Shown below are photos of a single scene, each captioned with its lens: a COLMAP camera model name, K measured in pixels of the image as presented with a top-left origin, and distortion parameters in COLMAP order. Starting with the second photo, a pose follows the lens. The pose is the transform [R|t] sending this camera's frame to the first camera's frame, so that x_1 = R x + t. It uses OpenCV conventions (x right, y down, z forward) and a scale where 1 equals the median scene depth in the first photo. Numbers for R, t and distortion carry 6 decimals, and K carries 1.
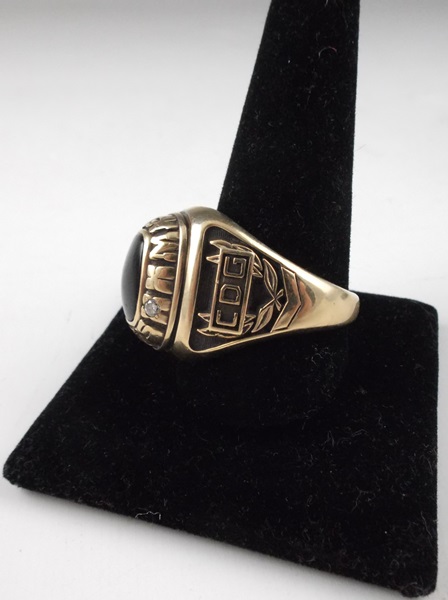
lens RADIAL K [[615.8, 0, 219.2], [0, 615.8, 304.0], [0, 0, 1]] dist [0.024352, 0.000000]
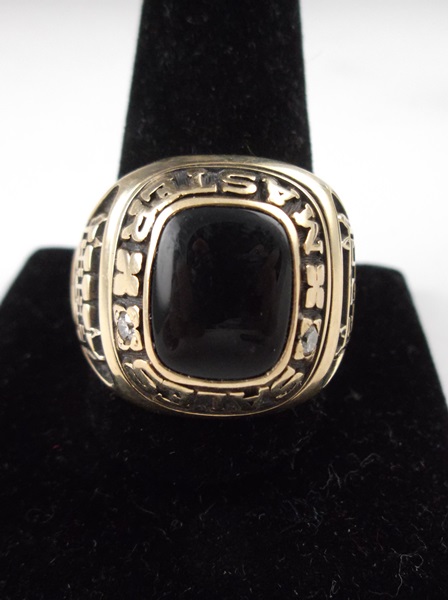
lens RADIAL K [[615.8, 0, 223.3], [0, 615.8, 295.5], [0, 0, 1]] dist [0.024352, 0.000000]
pose [[0.973629, -0.112101, 0.198696, -0.049677], [0.110583, 0.993690, 0.018755, -0.005335], [-0.199544, 0.003712, 0.979882, 0.349011]]
